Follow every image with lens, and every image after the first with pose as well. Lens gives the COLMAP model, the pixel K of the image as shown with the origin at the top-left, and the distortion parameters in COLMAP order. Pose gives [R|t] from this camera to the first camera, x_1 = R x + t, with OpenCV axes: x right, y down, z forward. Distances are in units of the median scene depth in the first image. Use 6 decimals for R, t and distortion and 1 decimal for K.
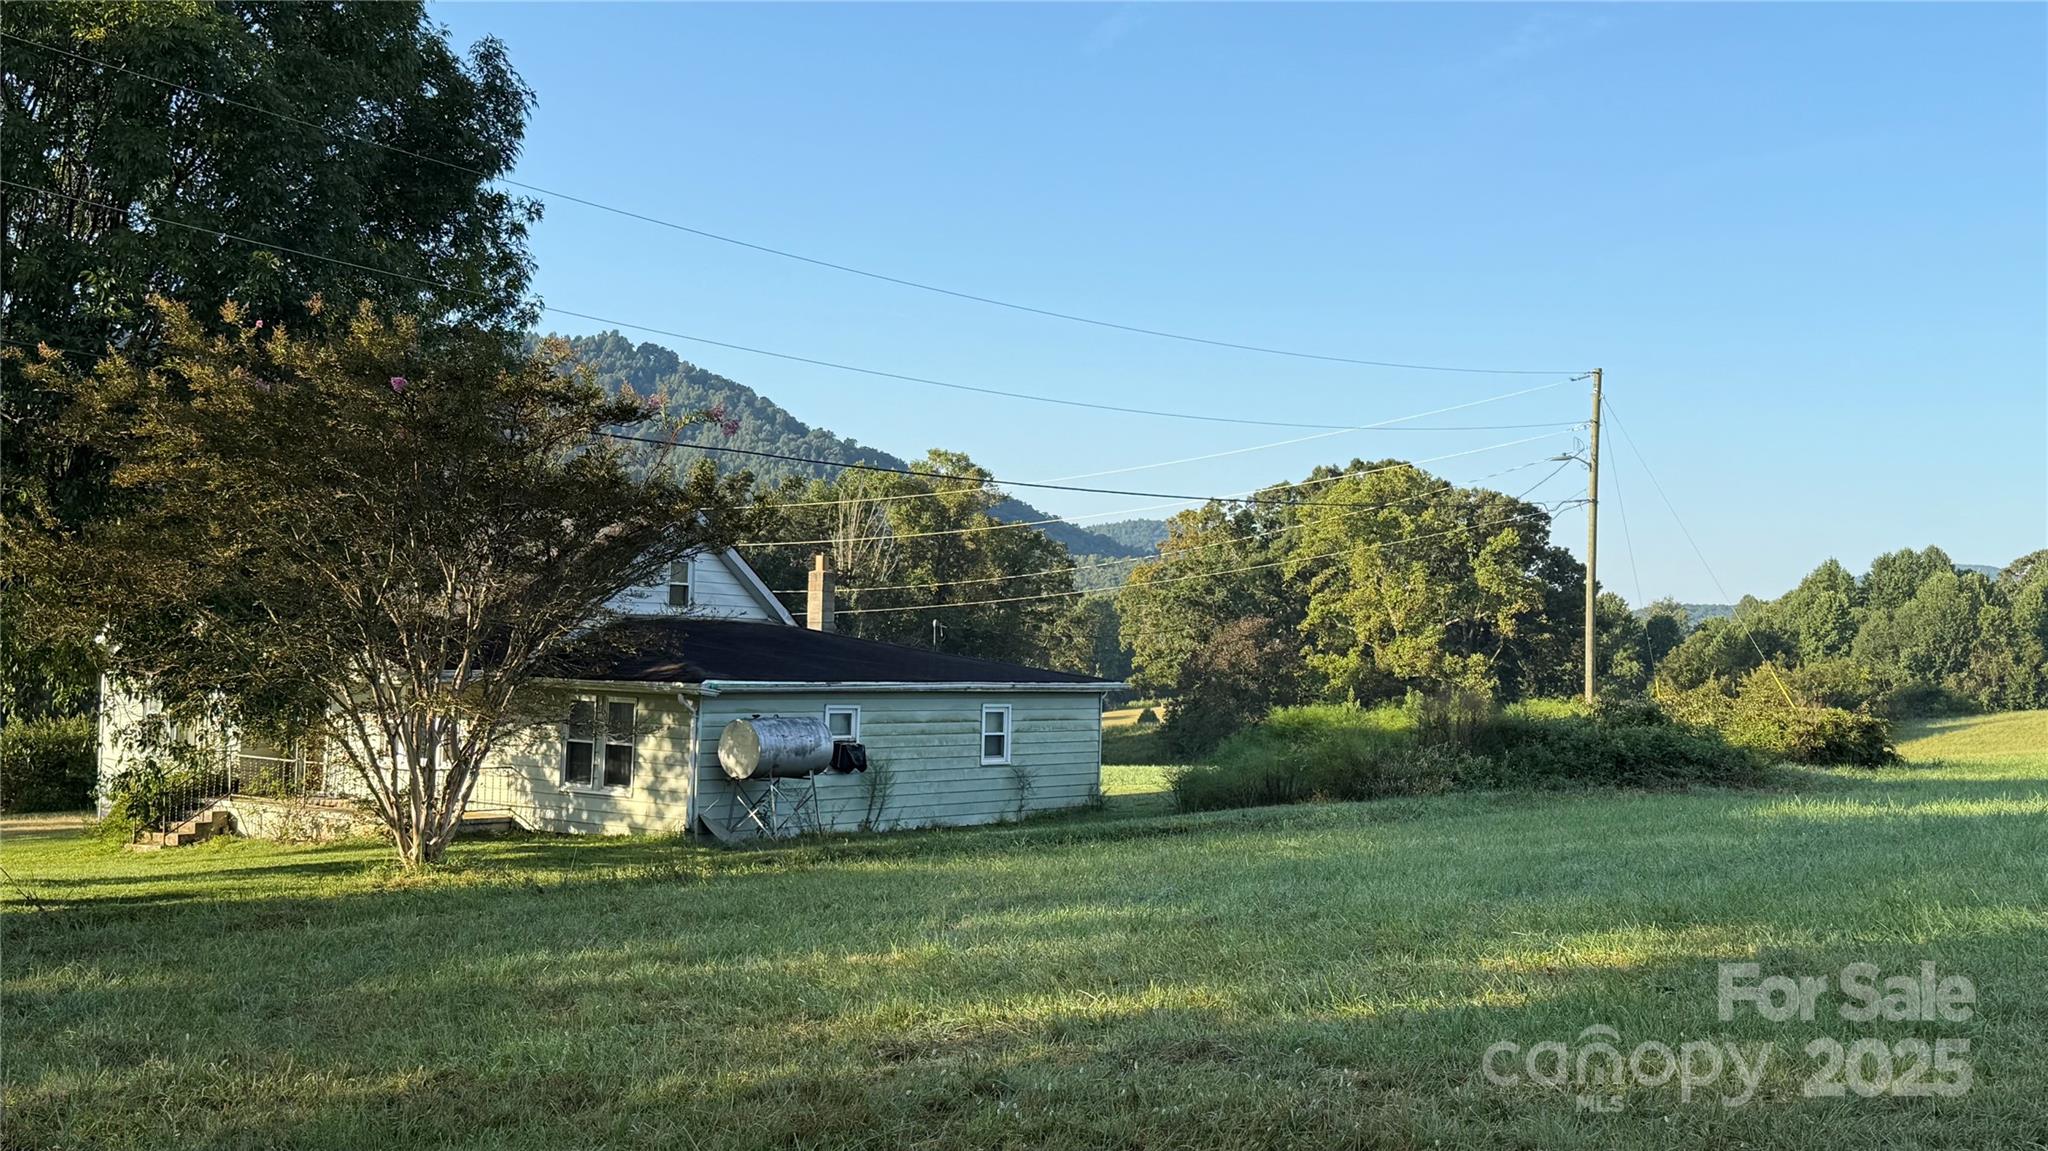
lens RADIAL K [[2285.1, 0, 1024.3], [0, 2285.1, 580.6], [0, 0, 1]] dist [0.110958, 0.000000]
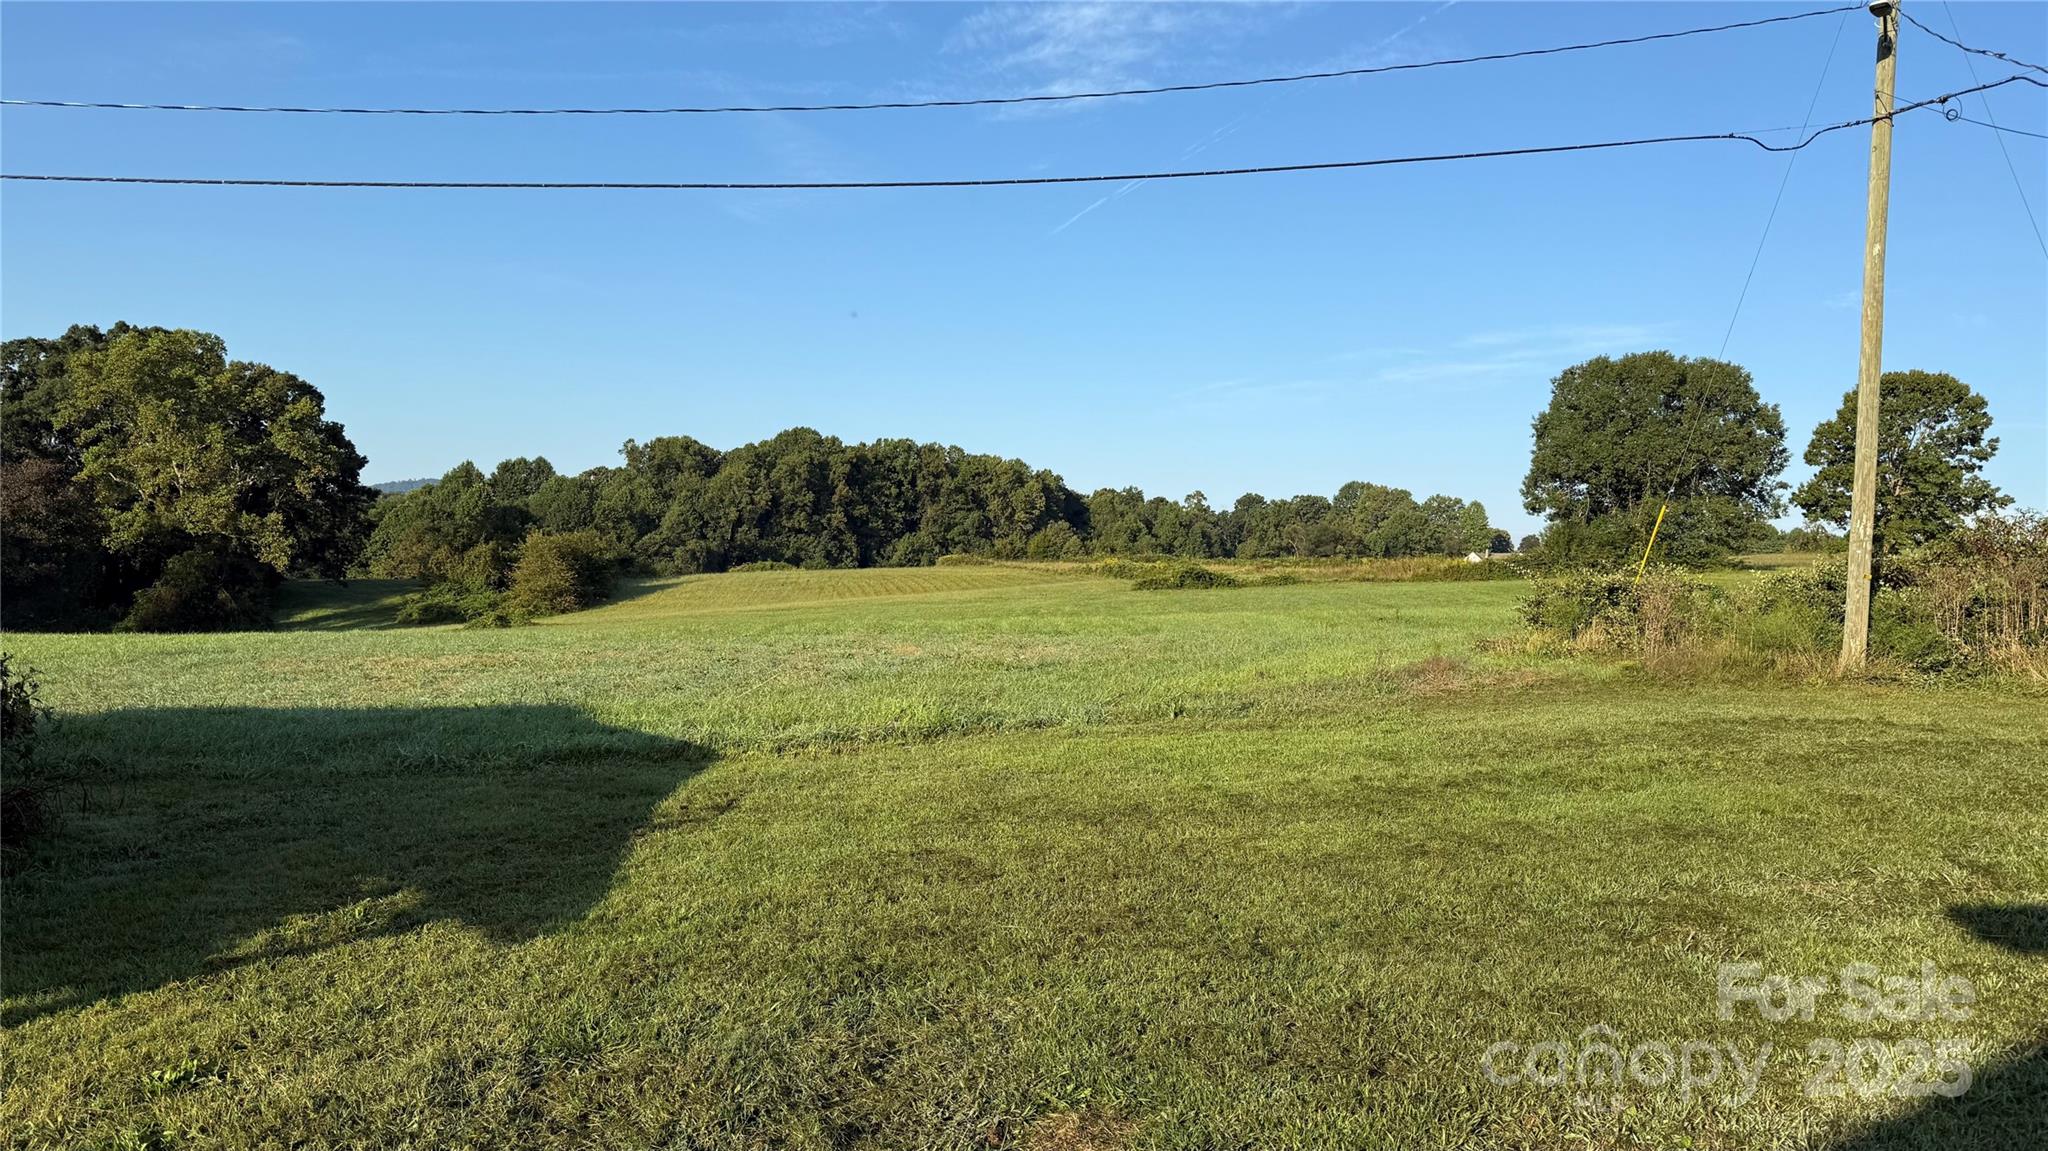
lens RADIAL K [[1424.7, 0, 1030.3], [0, 1424.7, 580.2], [0, 0, 1]] dist [0.003364, -0.018090]
pose [[0.700853, 0.014825, 0.713151, -0.028803], [-0.056973, 0.997753, 0.035249, 0.021072], [-0.711026, -0.065334, 0.700123, 0.311239]]
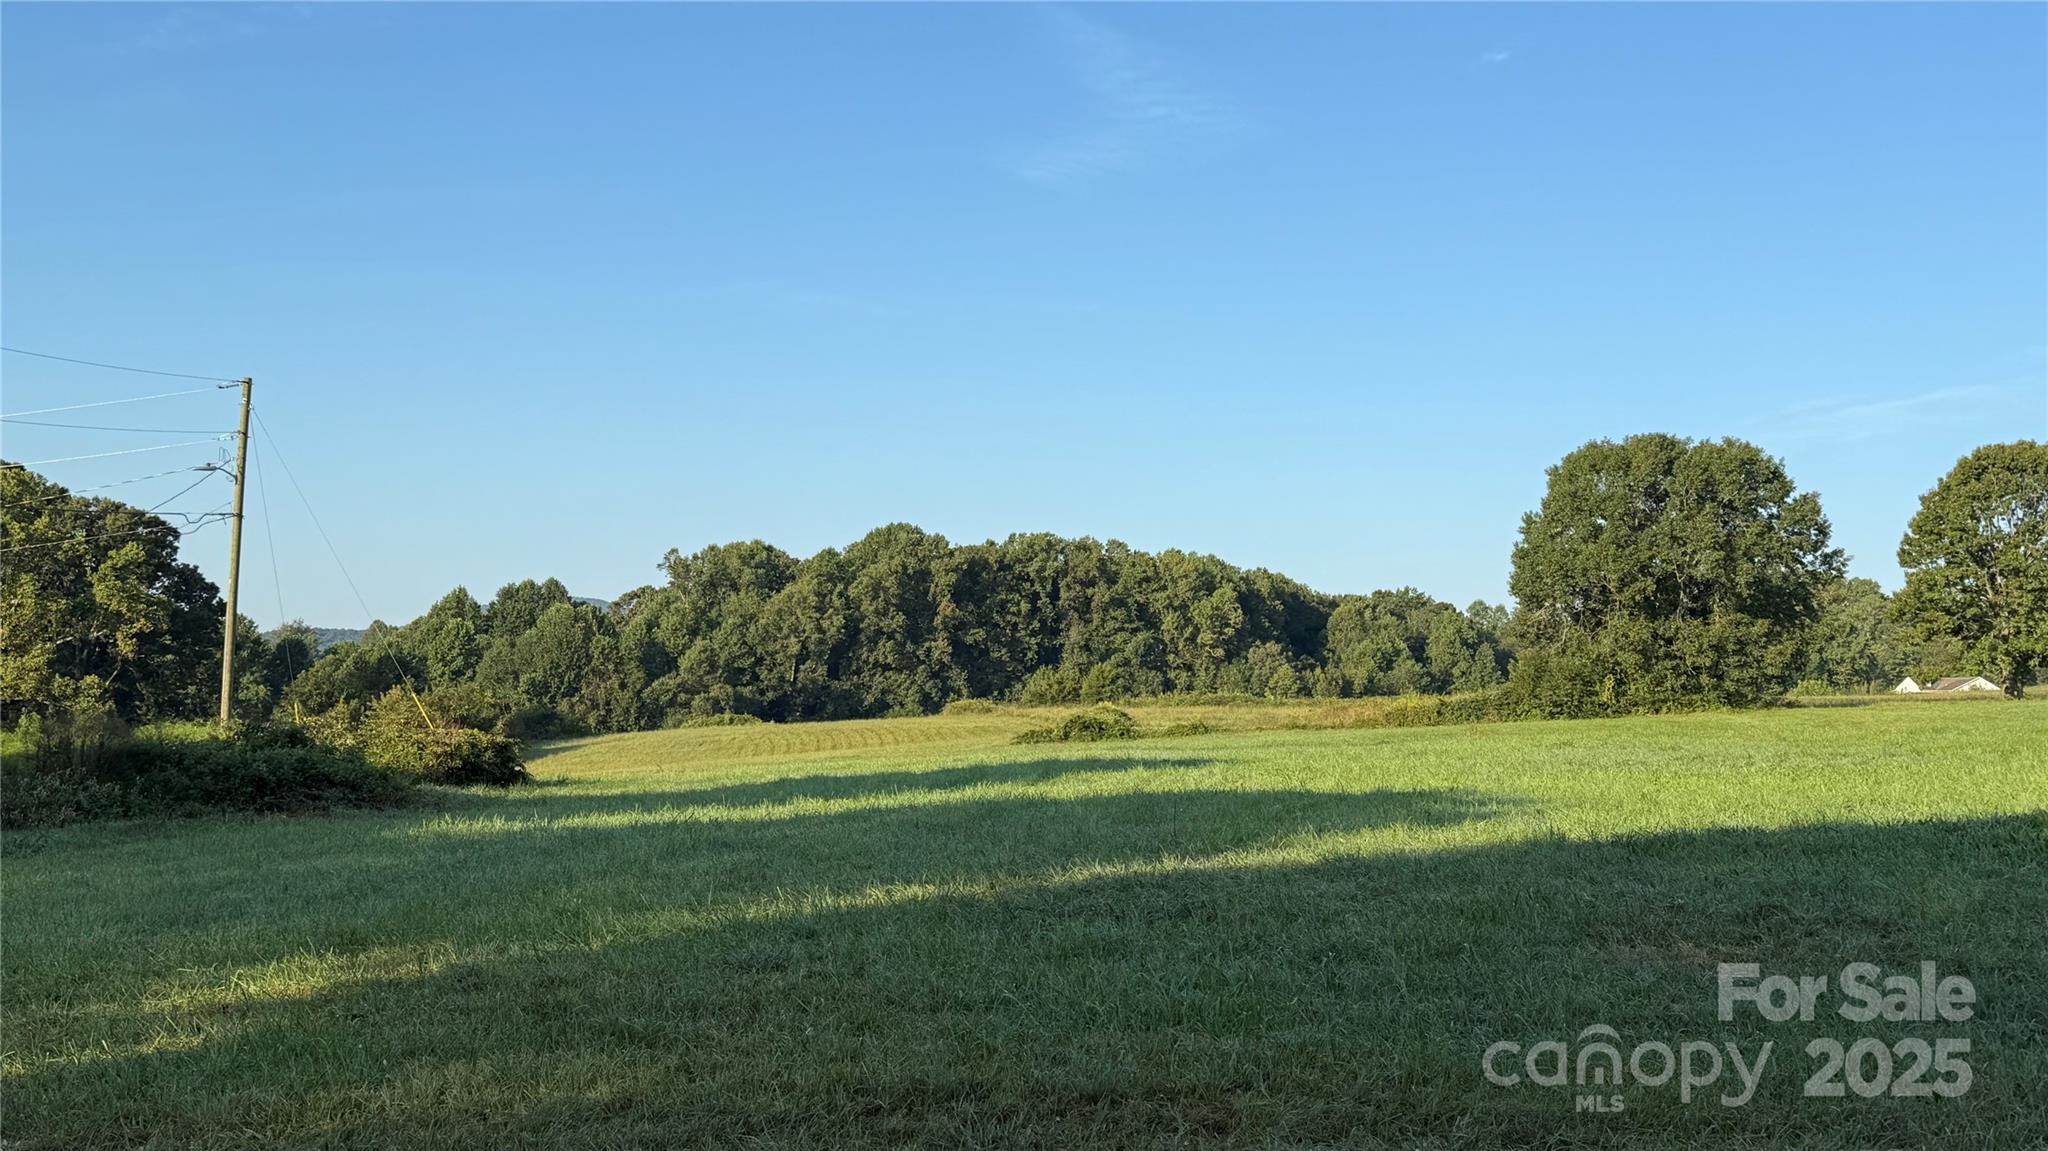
lens RADIAL K [[2285.1, 0, 1019.2], [0, 2285.1, 576.1], [0, 0, 1]] dist [0.110958, 0.000000]
pose [[0.838285, 0.036709, 0.543995, -0.001929], [-0.029770, 0.999324, -0.021559, 0.000891], [-0.544419, 0.001878, 0.838811, 0.005604]]
